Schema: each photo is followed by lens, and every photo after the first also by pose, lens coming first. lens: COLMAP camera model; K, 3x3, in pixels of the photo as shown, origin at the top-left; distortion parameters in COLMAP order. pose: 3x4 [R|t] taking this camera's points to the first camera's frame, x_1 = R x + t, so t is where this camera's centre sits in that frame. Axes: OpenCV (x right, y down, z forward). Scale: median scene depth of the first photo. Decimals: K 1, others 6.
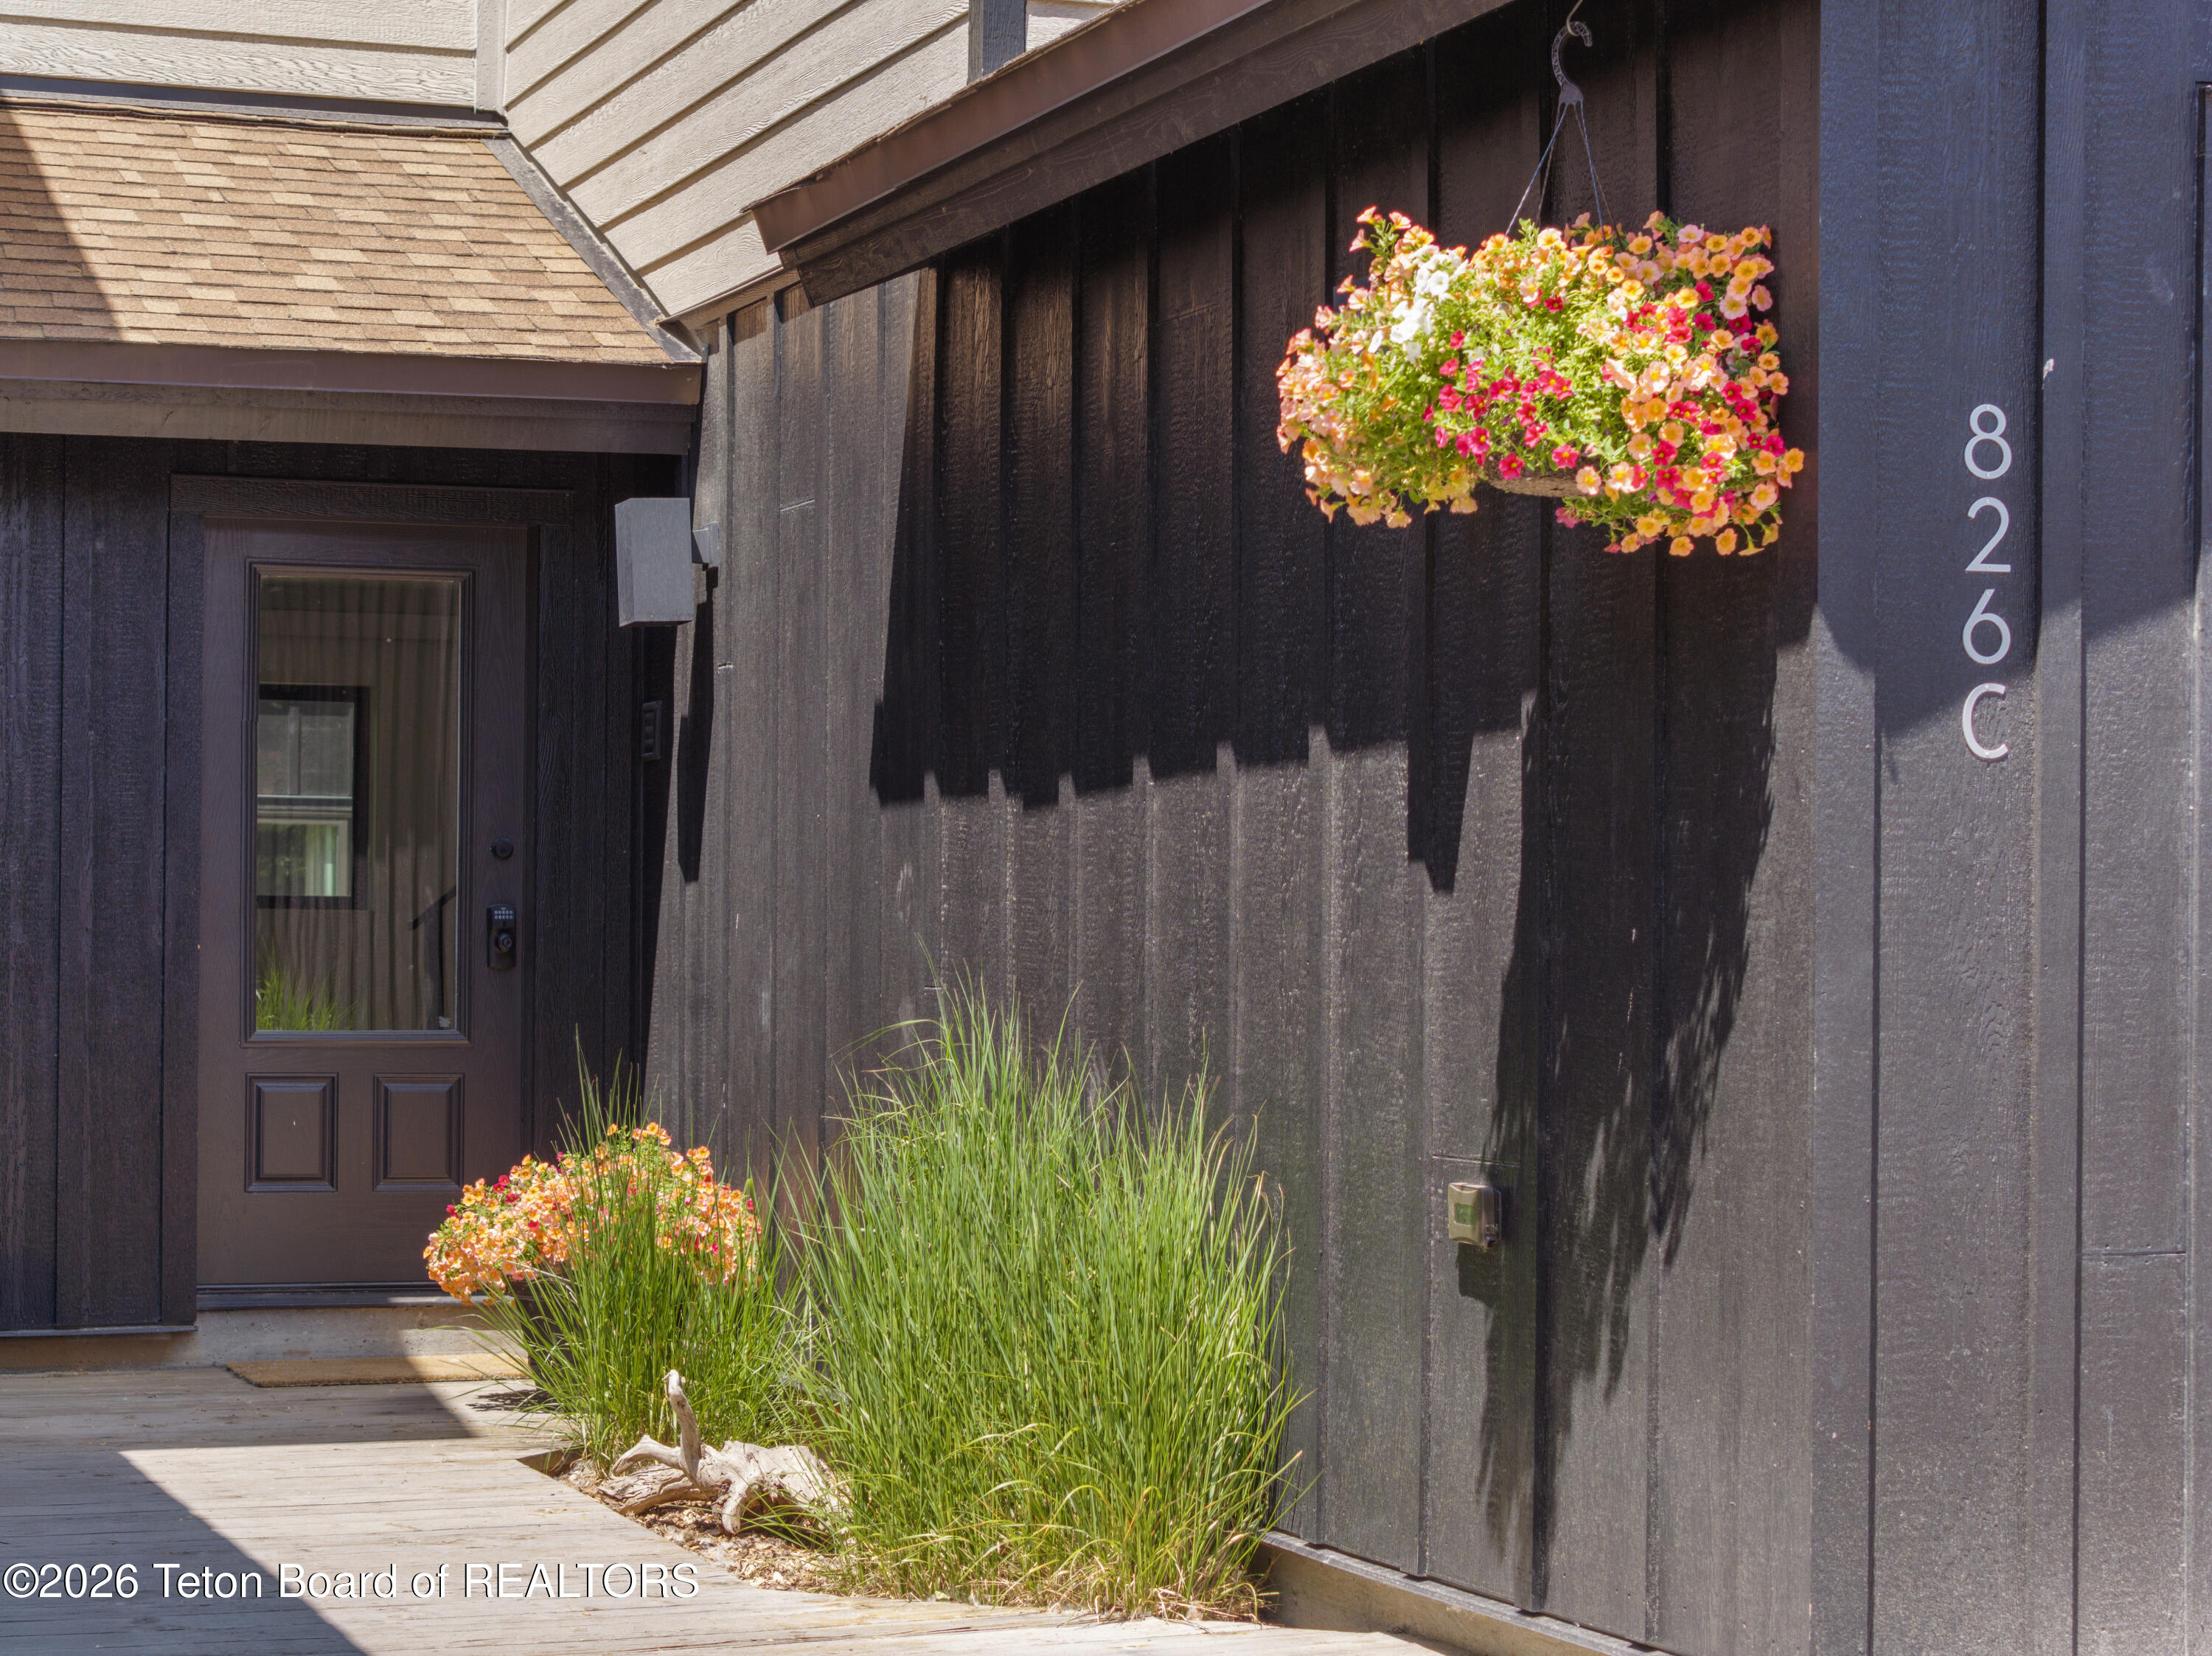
lens RADIAL K [[4465.4, 0, 1106.0], [0, 4465.4, 828.0], [0, 0, 1]] dist [-0.055734, -0.006099]
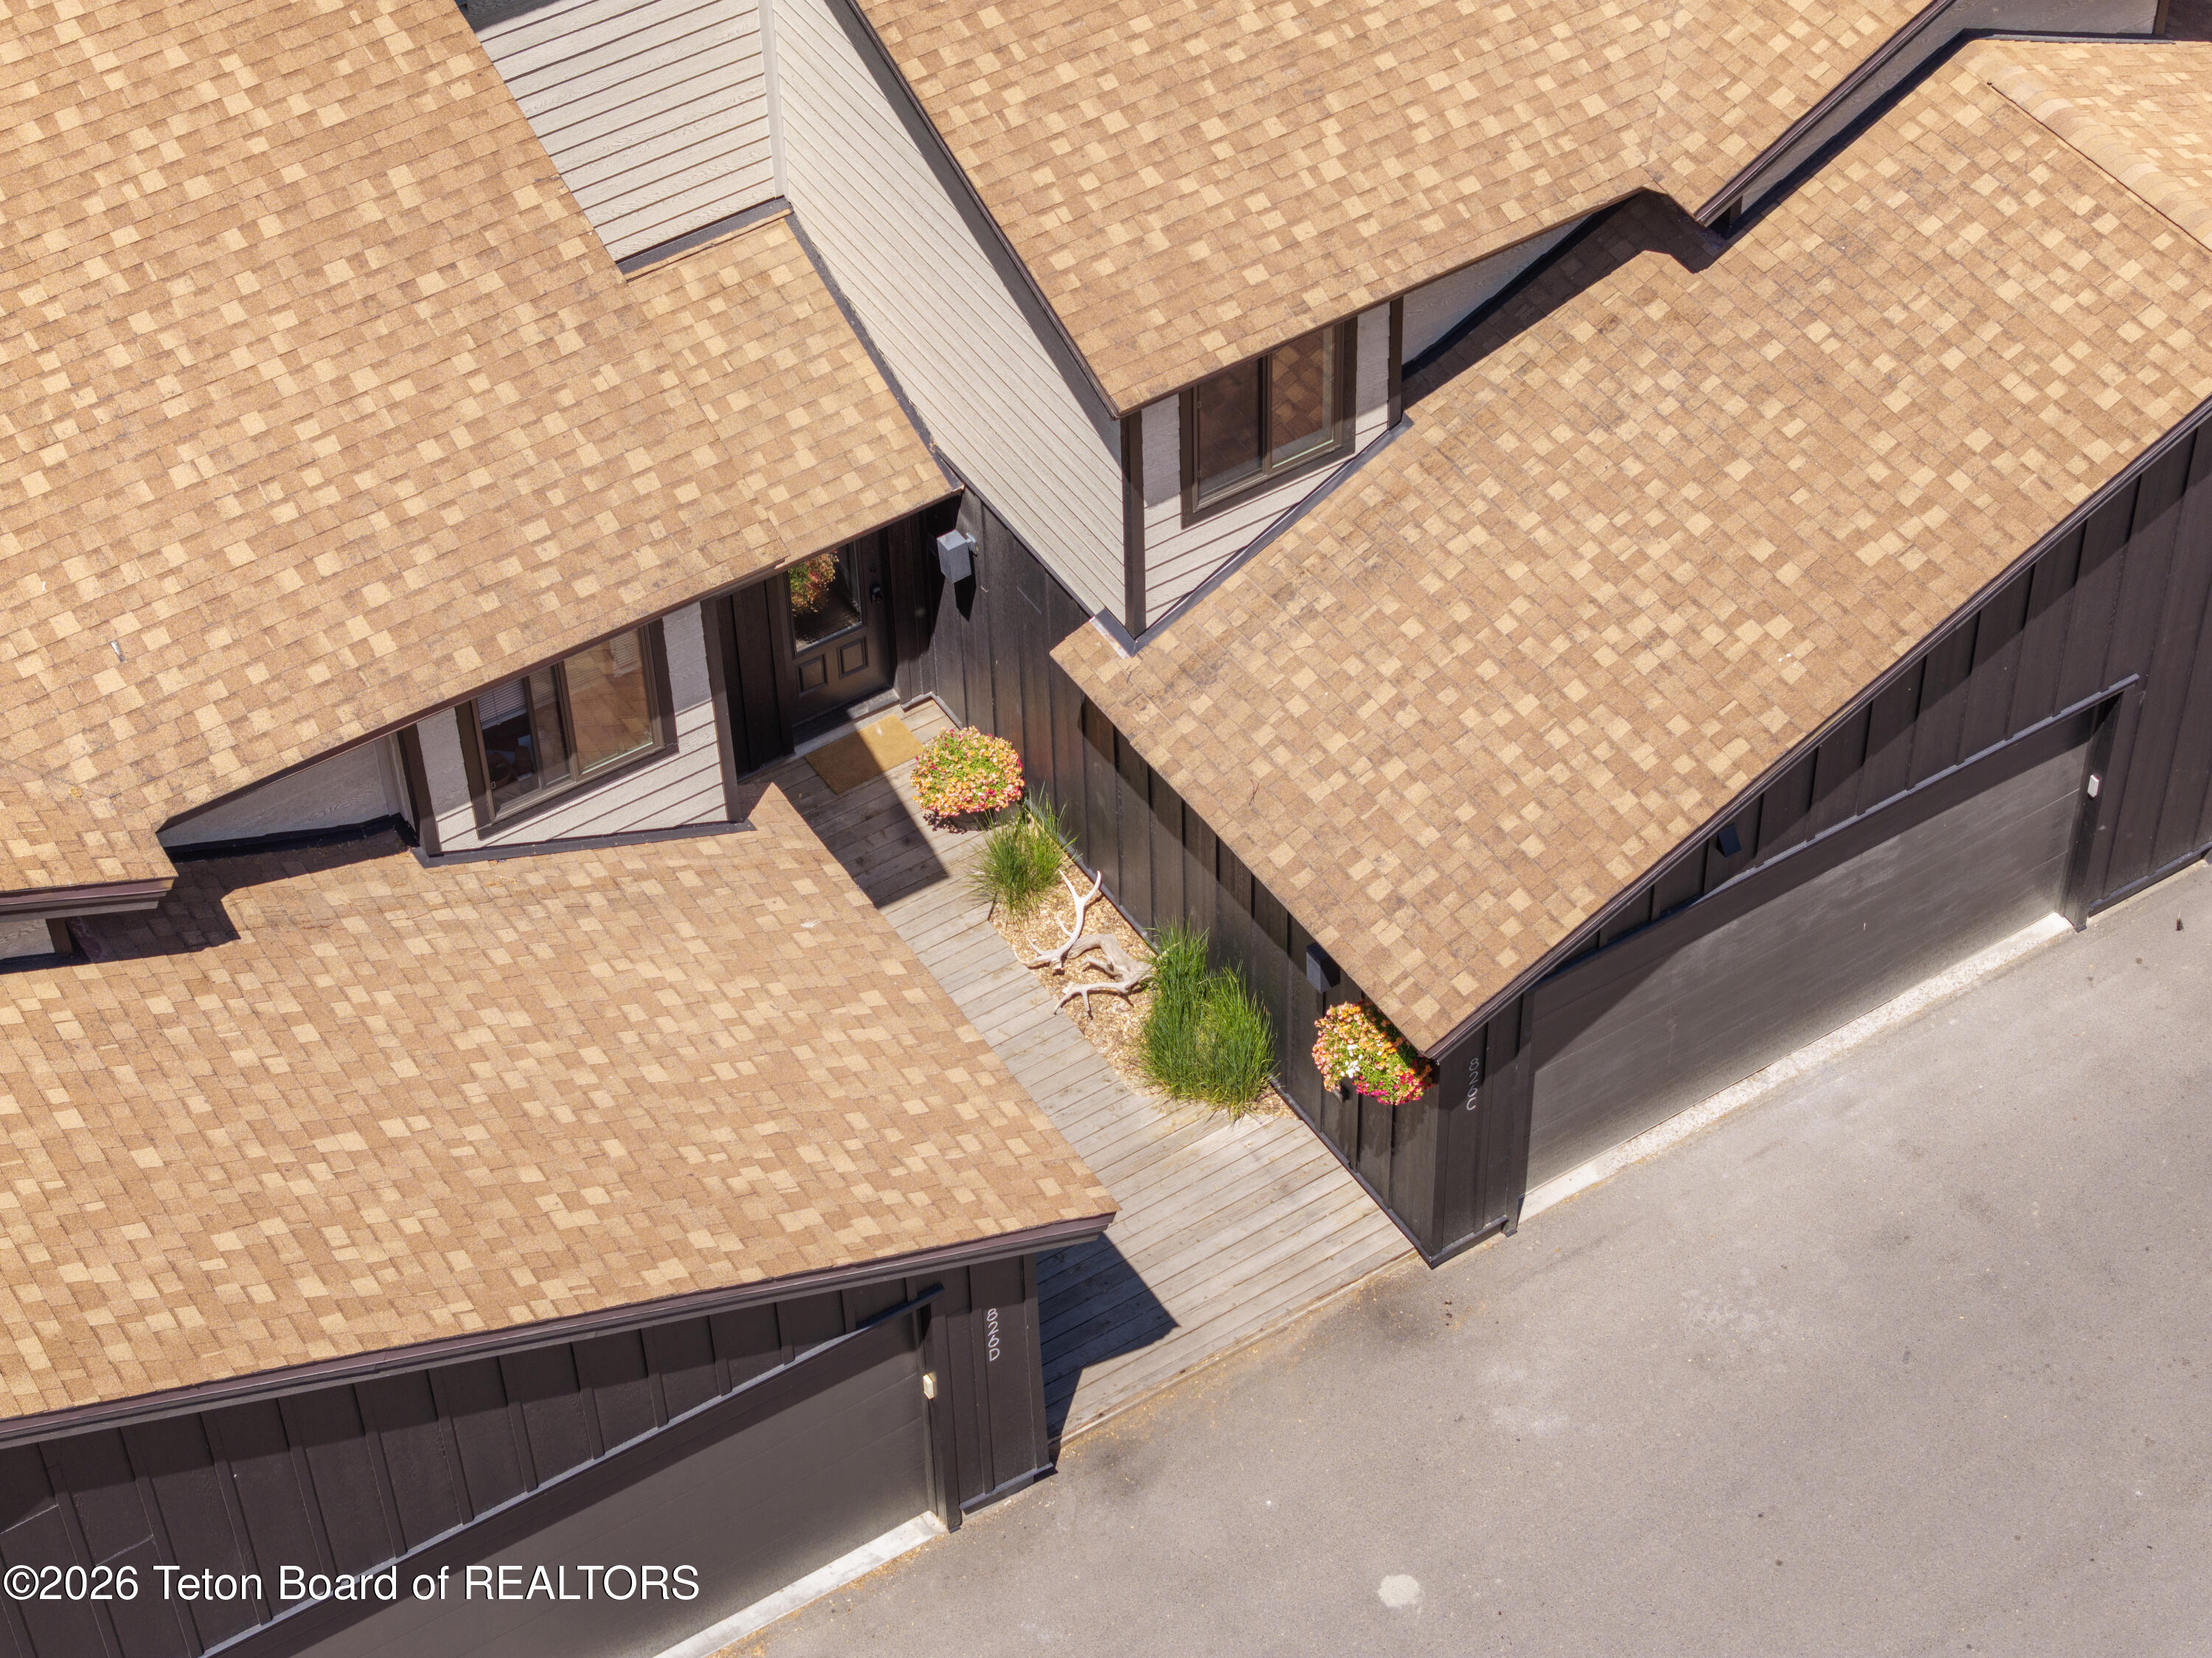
lens RADIAL K [[4465.1, 0, 1106.0], [0, 4465.1, 829.0], [0, 0, 1]] dist [-0.055734, -0.006099]
pose [[0.978162, -0.167010, 0.123717, -0.365181], [0.024530, 0.683849, 0.729211, -1.893545], [-0.206390, -0.710252, 0.673012, -0.955673]]
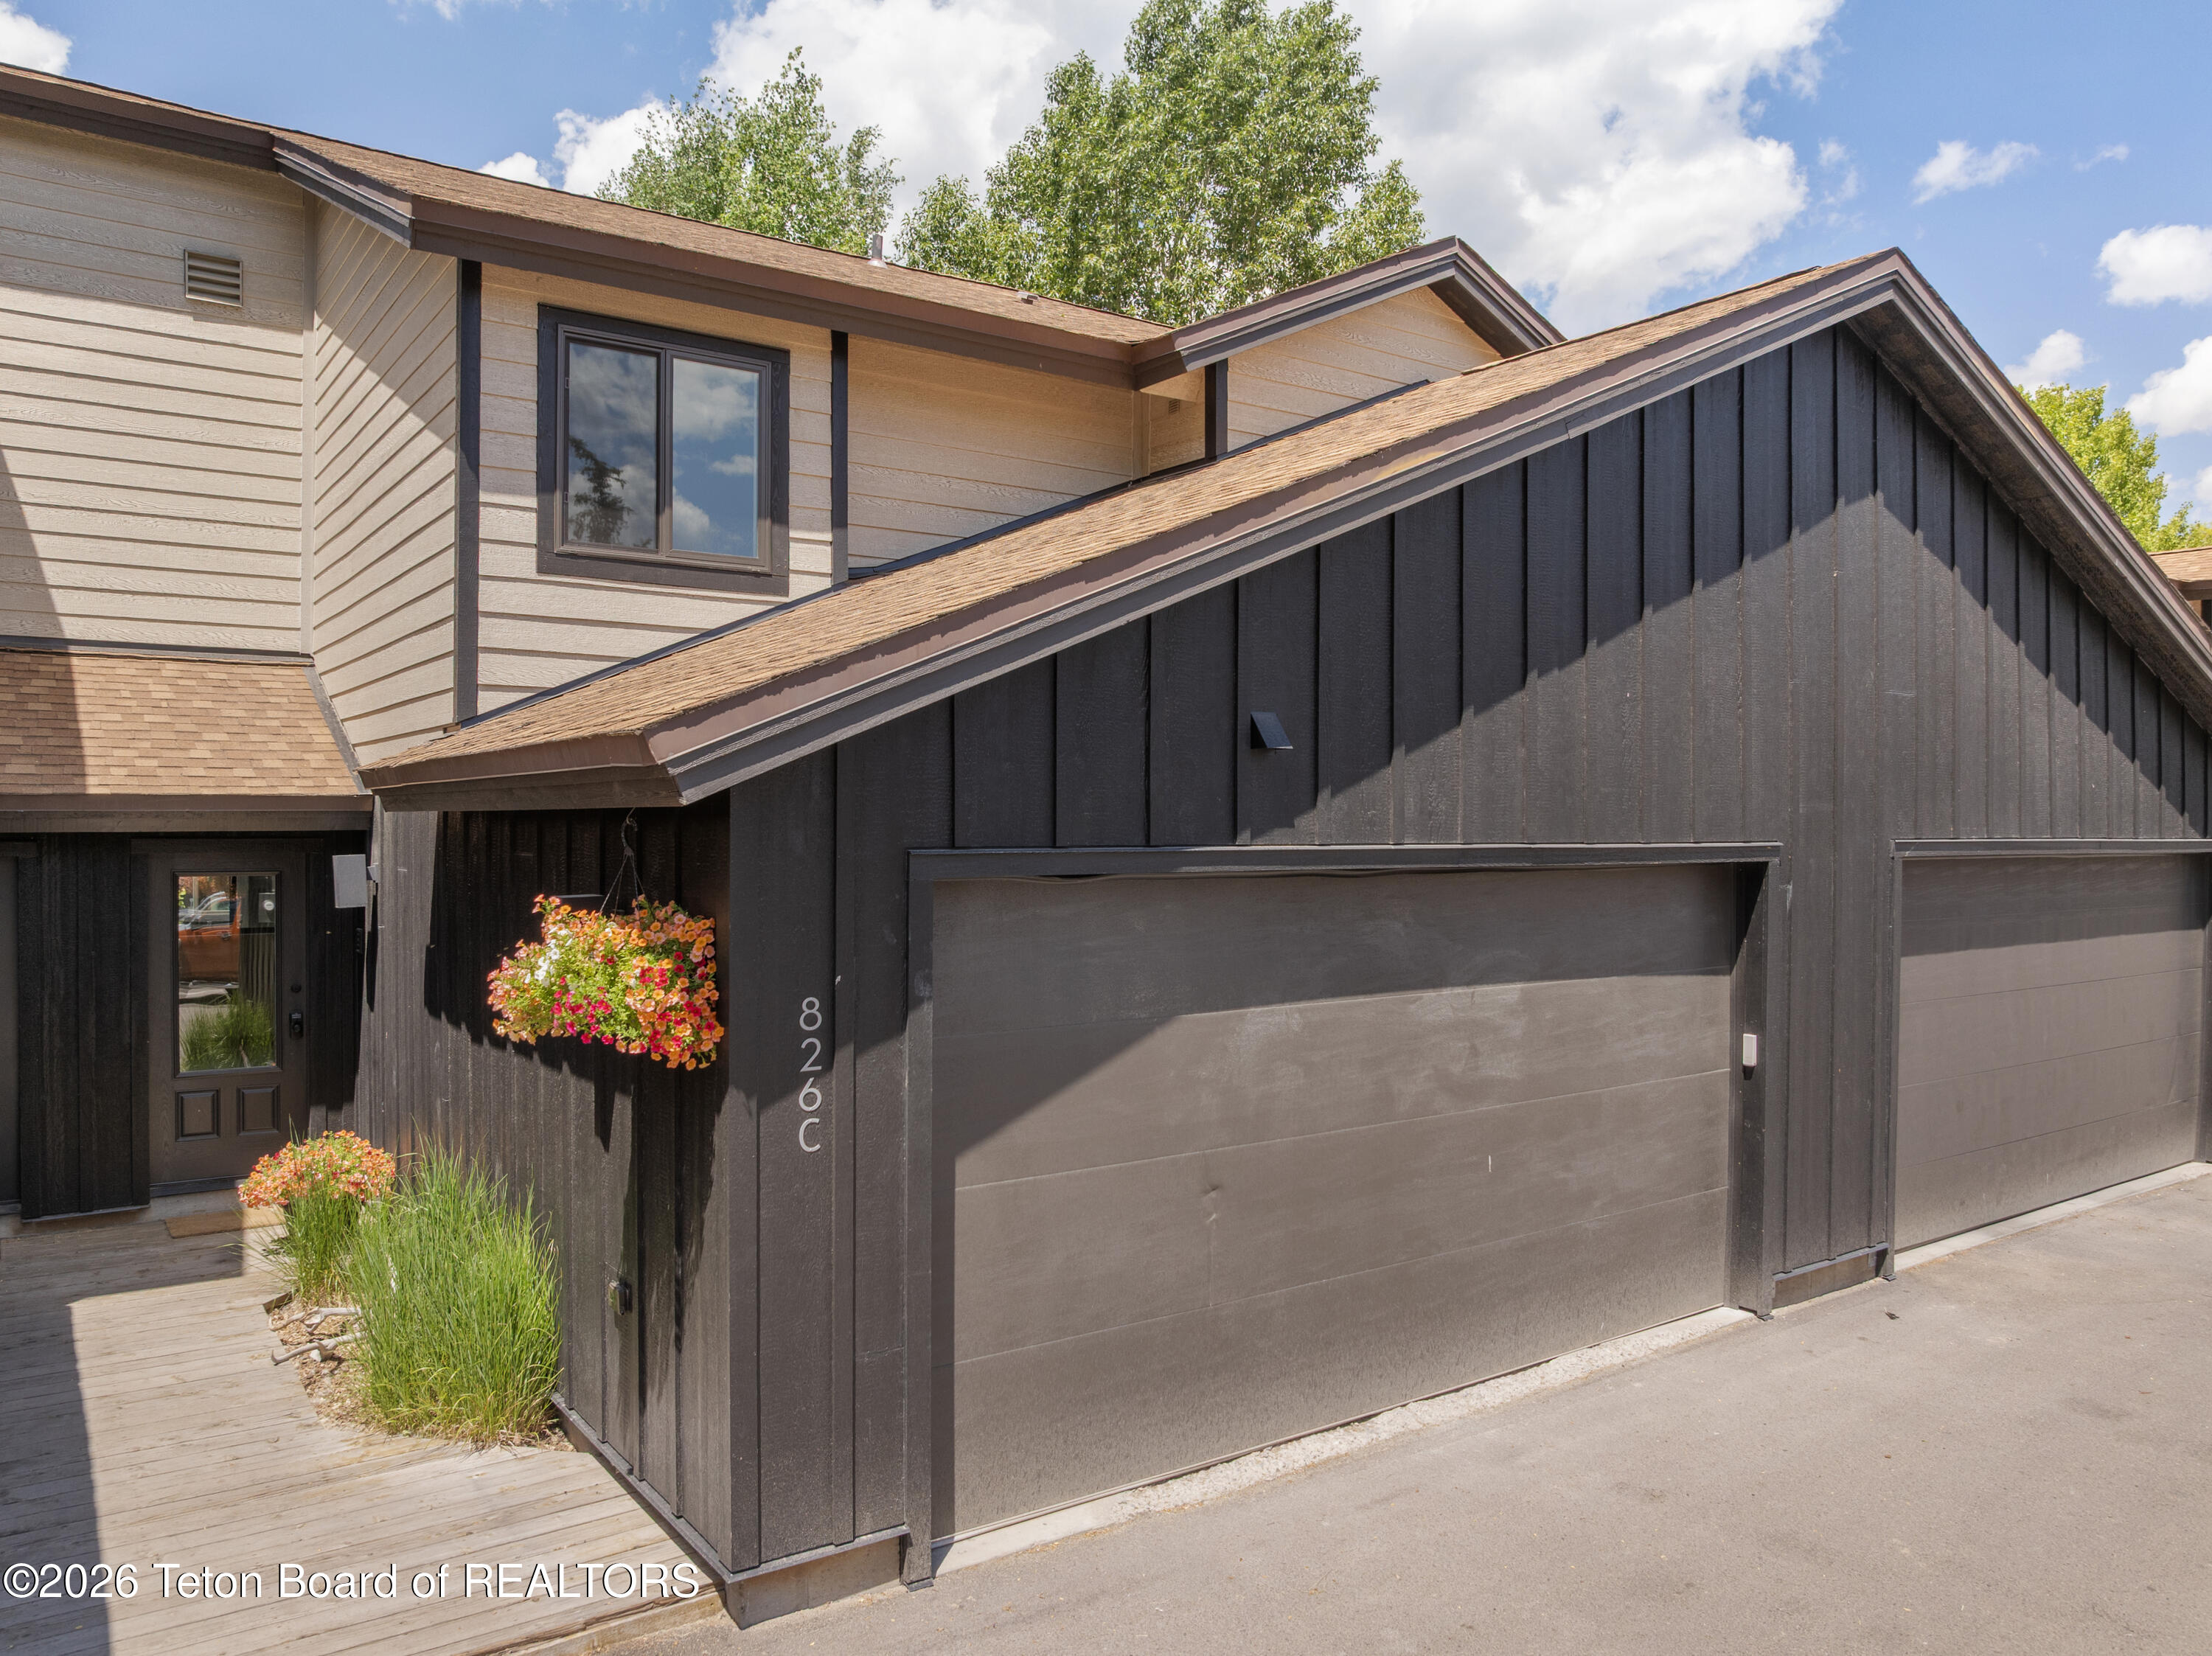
lens RADIAL K [[1595.6, 0, 1106.0], [0, 1595.6, 828.0], [0, 0, 1]] dist [-0.043941, 0.003172]
pose [[0.967471, -0.003091, 0.252964, 0.073855], [-0.002526, 0.999758, 0.021875, -0.106756], [-0.252970, -0.021802, 0.967228, 0.093666]]
